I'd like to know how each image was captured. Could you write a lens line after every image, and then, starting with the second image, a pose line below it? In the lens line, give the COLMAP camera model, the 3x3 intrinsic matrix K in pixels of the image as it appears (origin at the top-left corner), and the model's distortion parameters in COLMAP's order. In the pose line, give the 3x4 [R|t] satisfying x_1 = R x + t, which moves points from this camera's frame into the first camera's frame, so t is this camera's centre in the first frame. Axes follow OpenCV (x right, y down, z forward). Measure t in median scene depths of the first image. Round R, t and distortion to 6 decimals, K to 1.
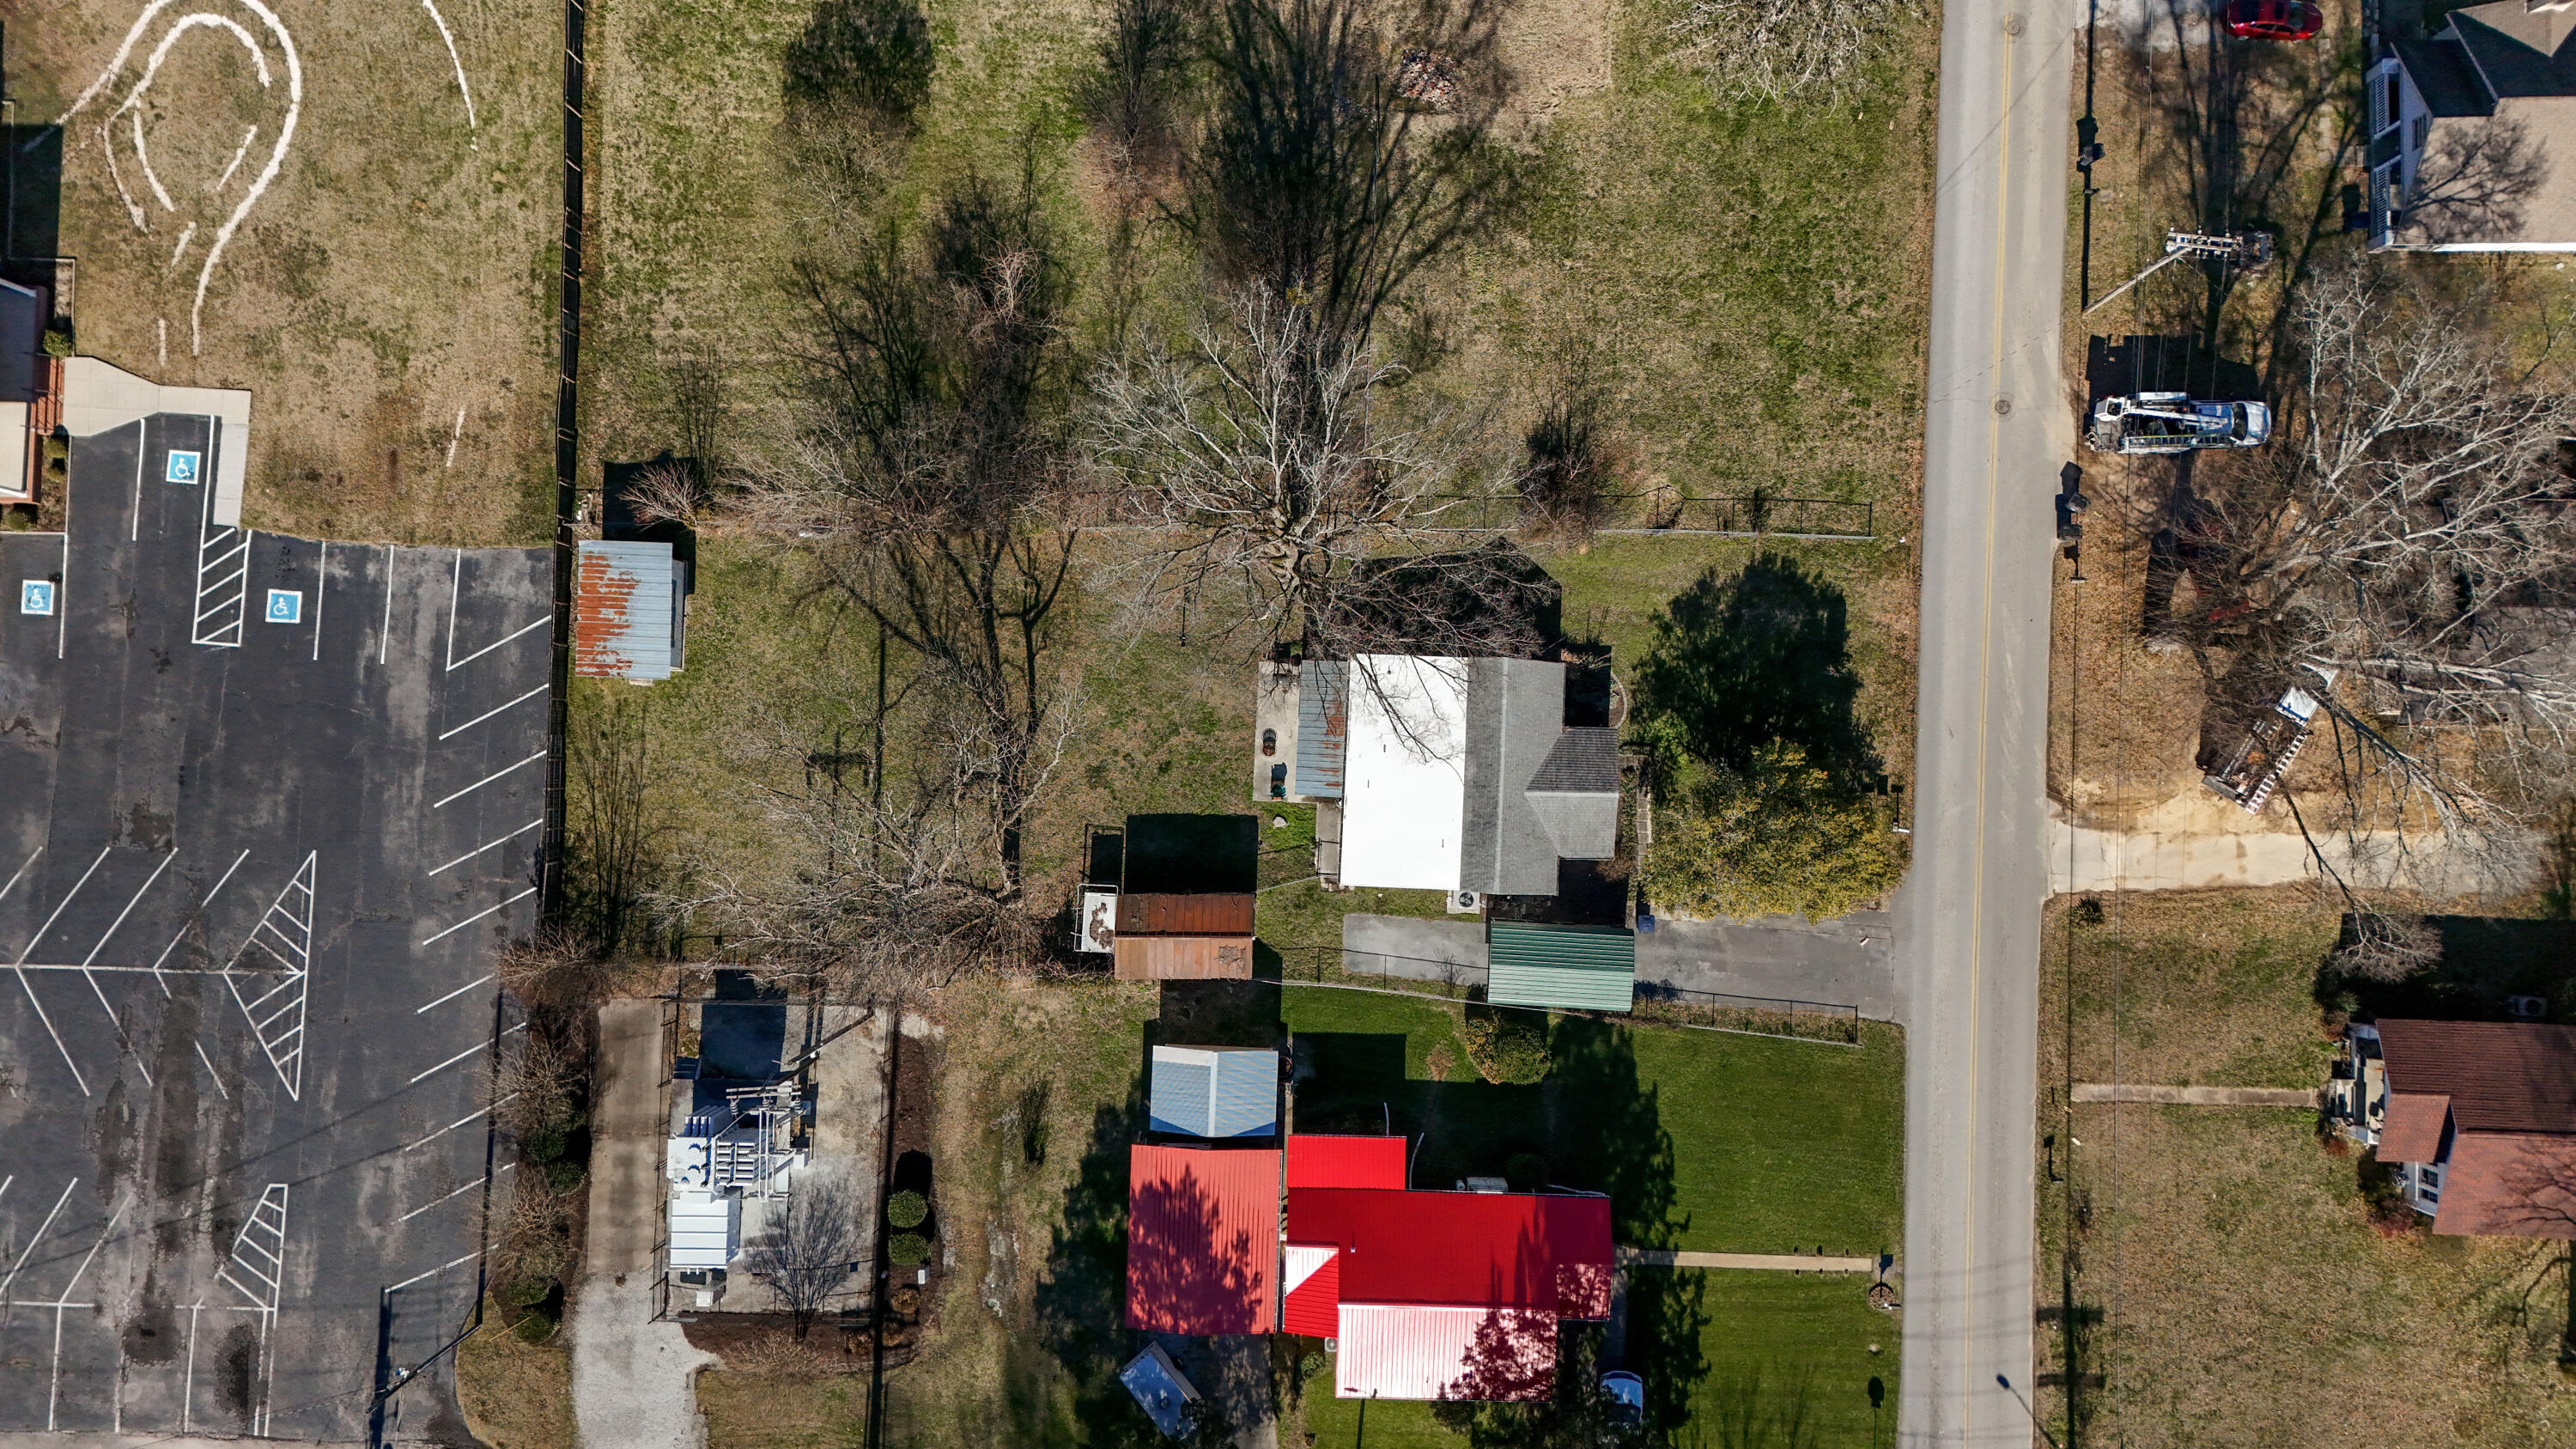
lens RADIAL K [[1845.5, 0, 1288.0], [0, 1845.5, 724.5], [0, 0, 1]] dist [0.040573, -0.003152]
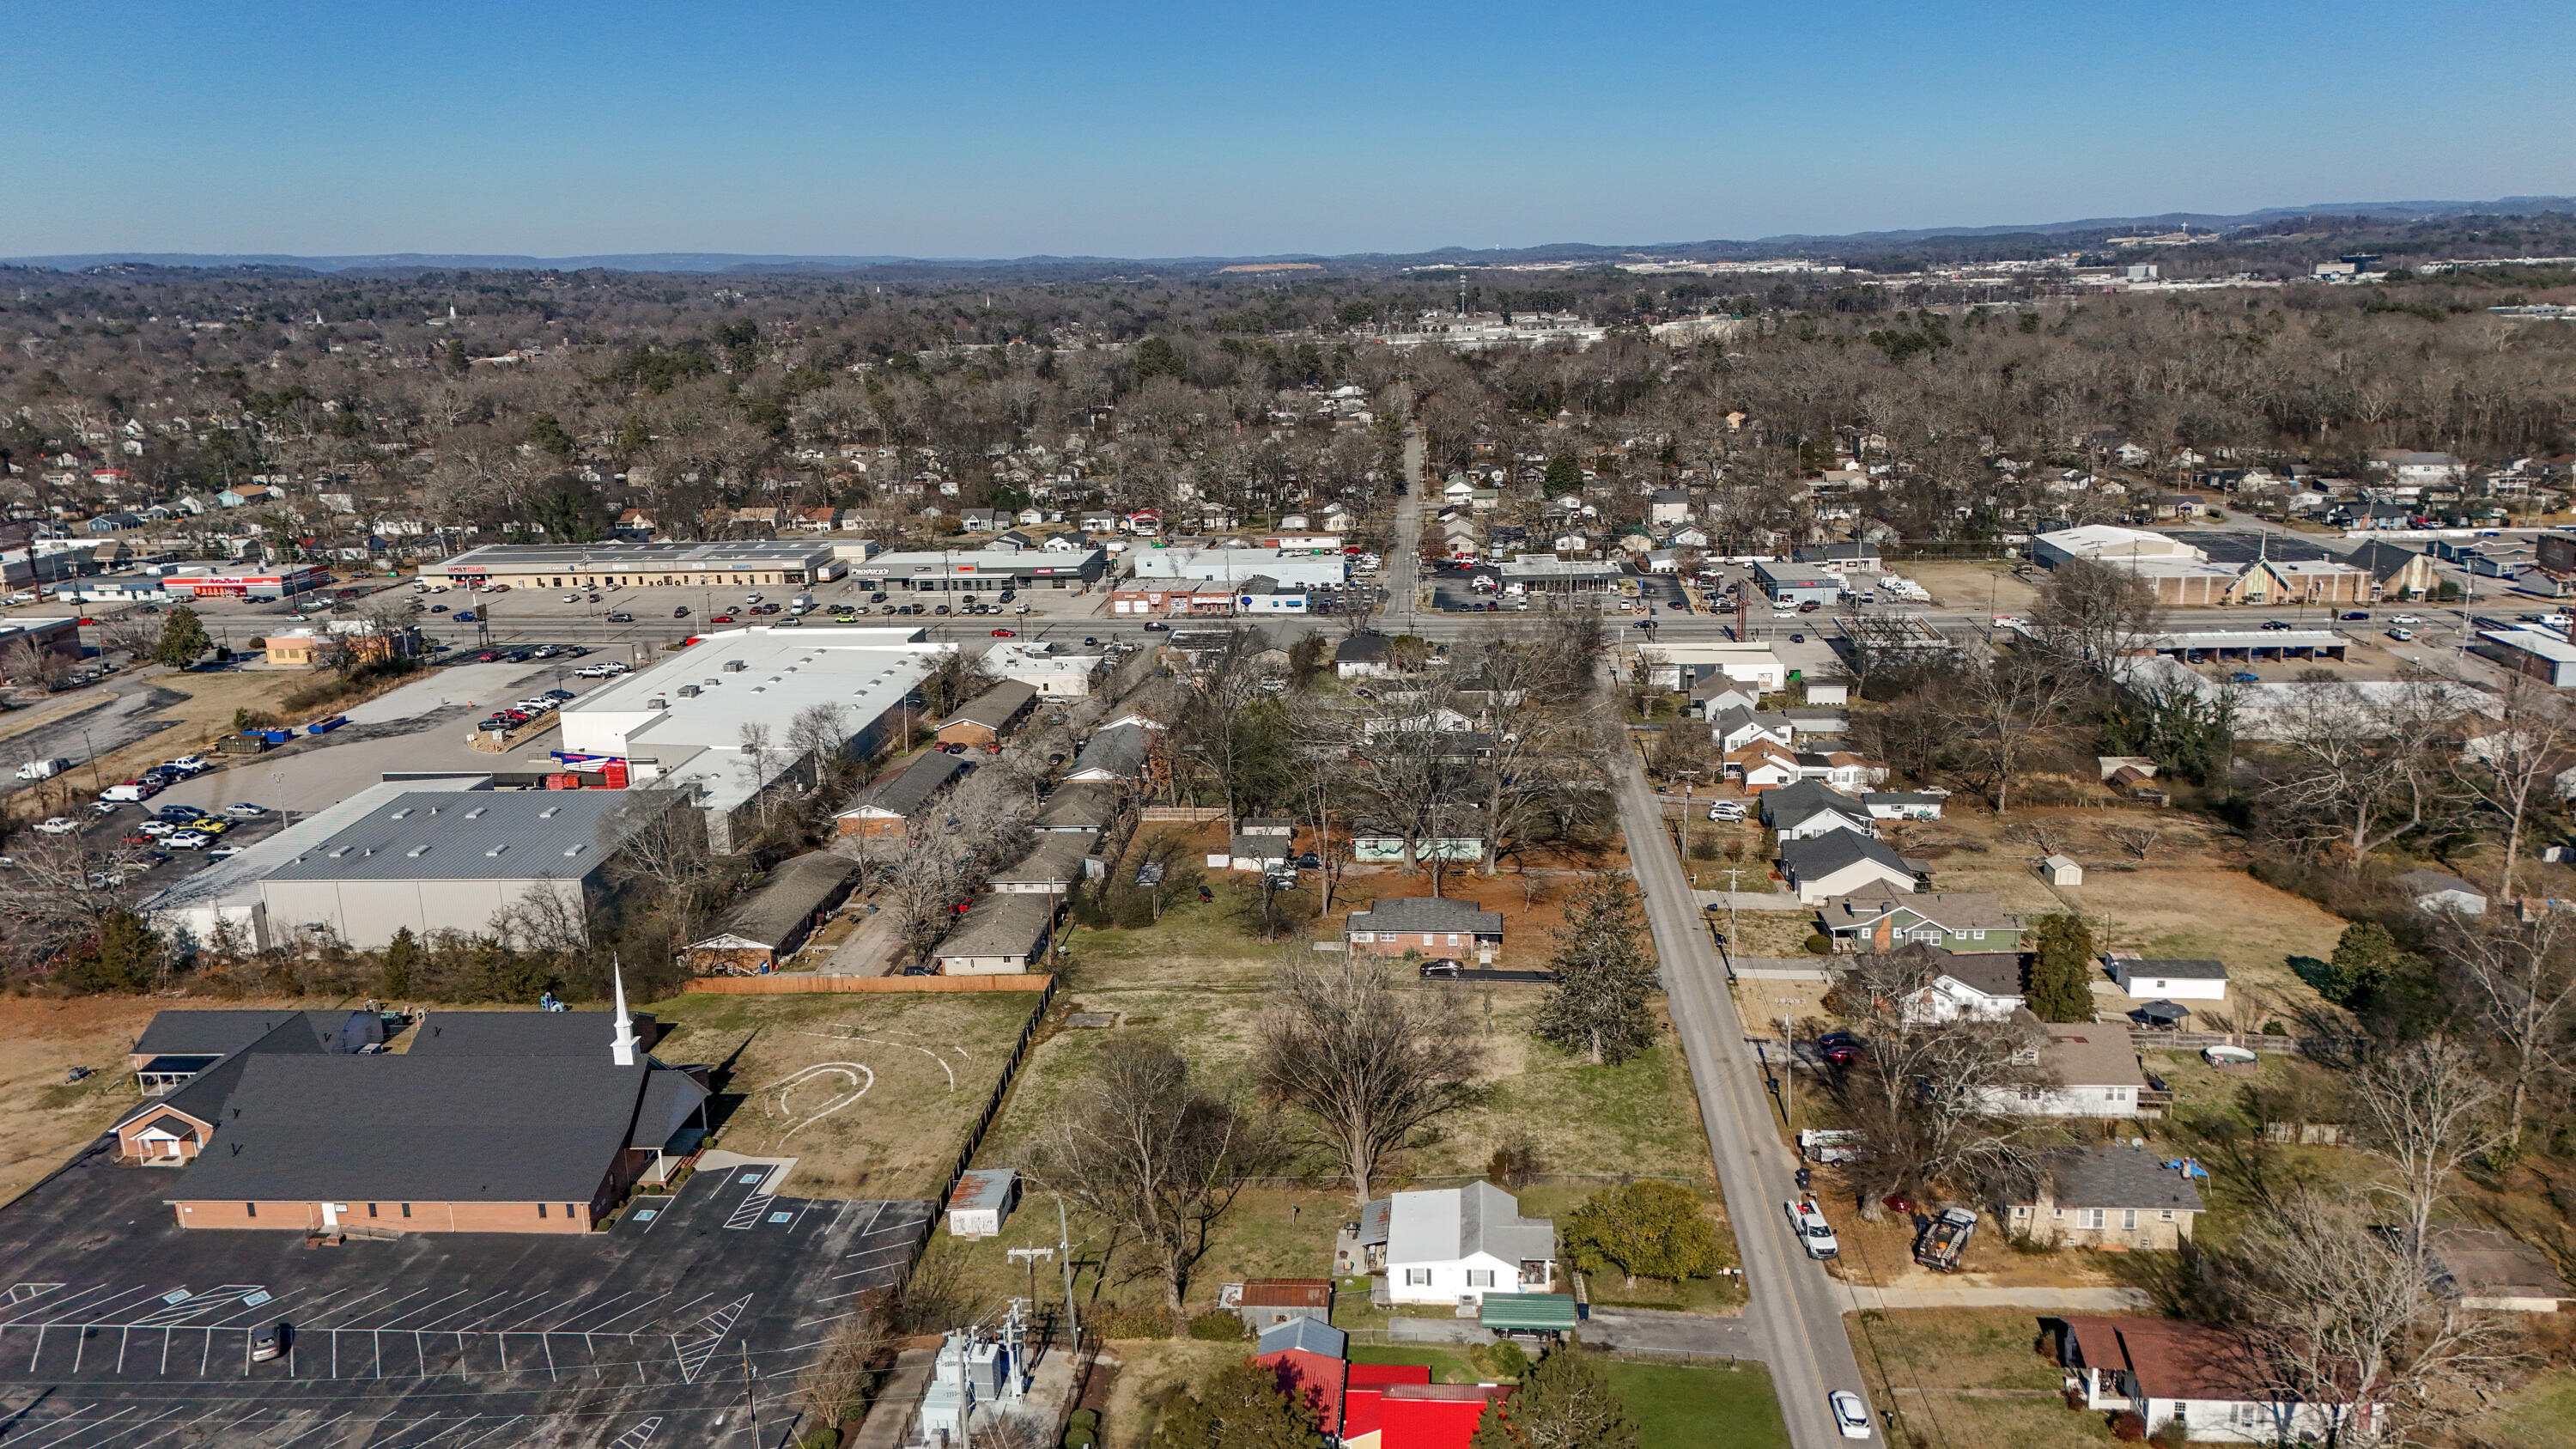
lens RADIAL K [[1845.5, 0, 1288.0], [0, 1845.5, 724.5], [0, 0, 1]] dist [0.040573, -0.003152]
pose [[0.998290, -0.000865, -0.058449, 0.036508], [-0.055915, 0.277423, -0.959119, 1.466267], [0.017045, 0.960747, 0.276901, 0.089741]]
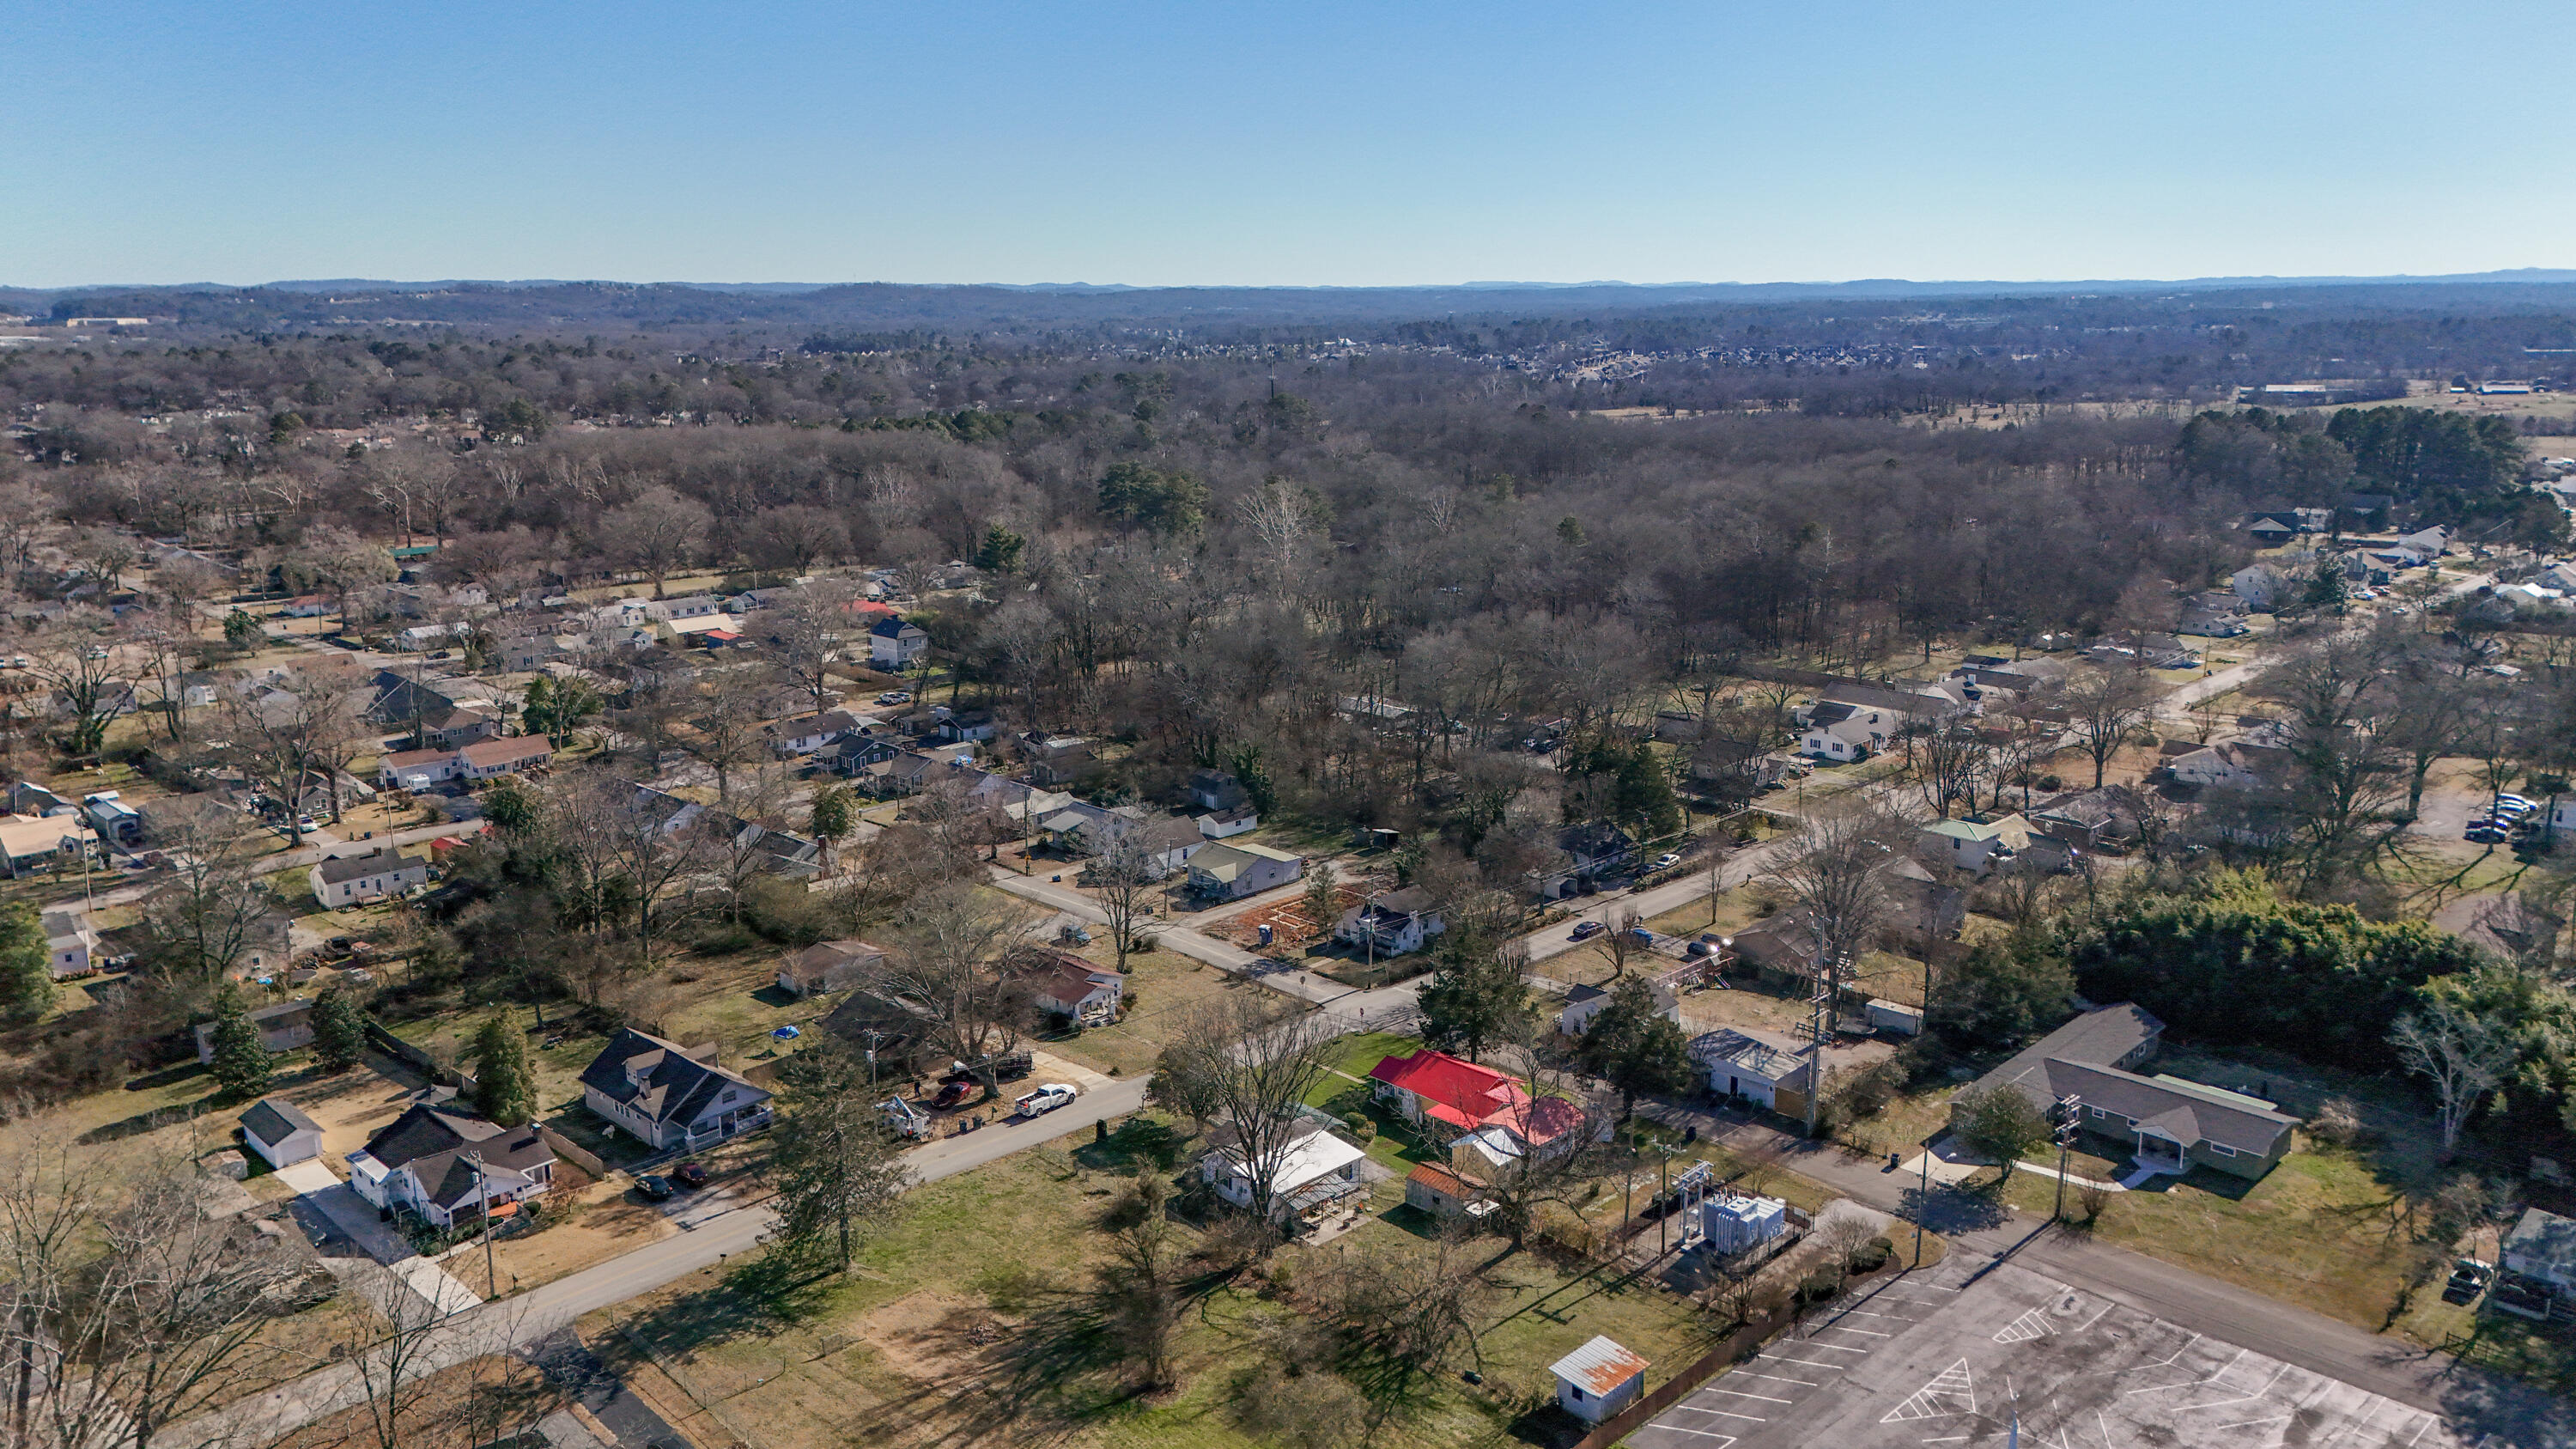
lens RADIAL K [[1845.5, 0, 1288.0], [0, 1845.5, 724.5], [0, 0, 1]] dist [0.040573, -0.003152]
pose [[-0.723848, -0.133988, 0.676824, -1.111430], [0.689912, -0.129110, 0.712286, -1.231265], [-0.008053, 0.982536, 0.185896, 0.198068]]
